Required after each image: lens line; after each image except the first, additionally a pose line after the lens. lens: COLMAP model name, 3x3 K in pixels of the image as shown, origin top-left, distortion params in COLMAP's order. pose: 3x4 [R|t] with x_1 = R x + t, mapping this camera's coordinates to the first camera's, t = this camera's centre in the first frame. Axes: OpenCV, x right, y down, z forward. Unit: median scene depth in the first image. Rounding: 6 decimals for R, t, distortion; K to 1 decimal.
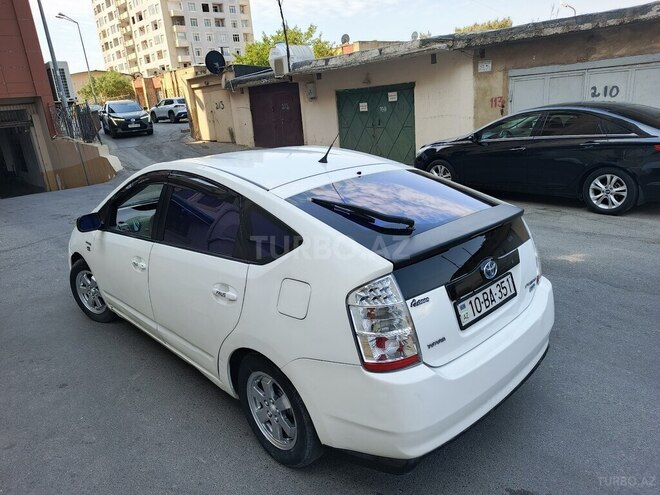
lens RADIAL K [[470.1, 0, 328.6], [0, 470.1, 249.5], [0, 0, 1]] dist [0.024120, -0.020953]
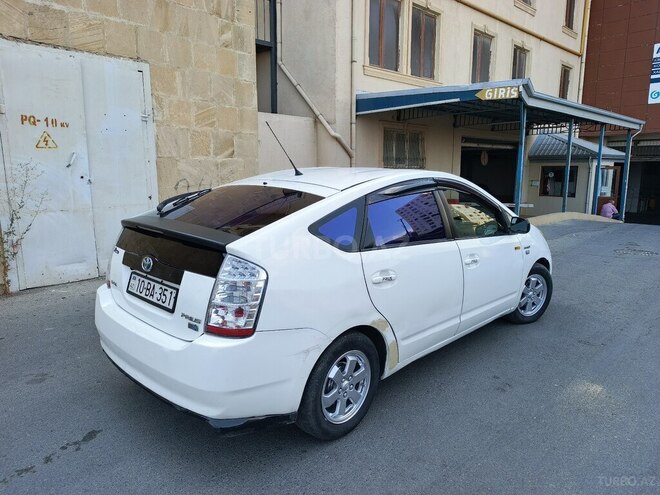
lens RADIAL K [[470.1, 0, 327.7], [0, 470.1, 249.2], [0, 0, 1]] dist [0.024120, -0.020953]
pose [[0.042996, 0.247718, -0.967878, 0.393503], [-0.302248, 0.926603, 0.223727, -0.102422], [0.952259, 0.282920, 0.114713, 0.341220]]
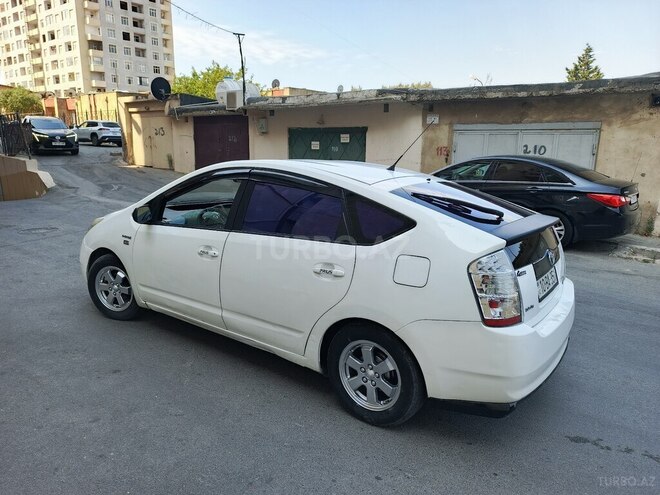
lens RADIAL K [[470.1, 0, 329.0], [0, 470.1, 251.2], [0, 0, 1]] dist [0.024120, -0.020953]
pose [[0.980618, 0.053923, 0.188361, -0.128001], [-0.037570, 0.995293, -0.089336, 0.042772], [-0.192292, 0.080528, 0.978028, -0.032478]]
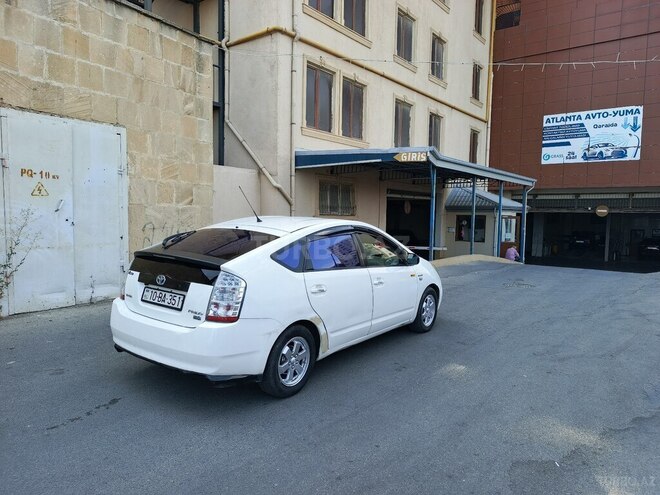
lens RADIAL K [[470.1, 0, 328.8], [0, 470.1, 247.7], [0, 0, 1]] dist [0.024120, -0.020953]
pose [[0.175774, 0.154194, -0.972280, 0.565838], [-0.324253, 0.941611, 0.090710, -0.113561], [0.929497, 0.299320, 0.215508, 0.310680]]
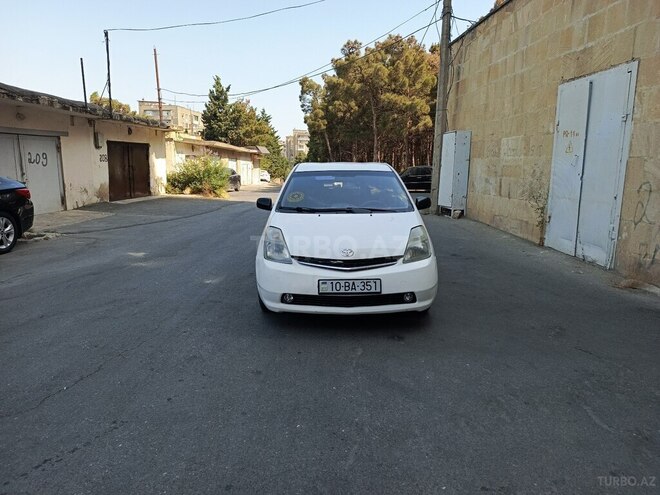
lens RADIAL K [[470.1, 0, 326.0], [0, 470.1, 247.7], [0, 0, 1]] dist [0.024120, -0.020953]
pose [[-0.713546, -0.065339, 0.697555, -0.574027], [0.242594, 0.911007, 0.333488, -0.215120], [-0.657267, 0.407181, -0.634195, 0.948549]]
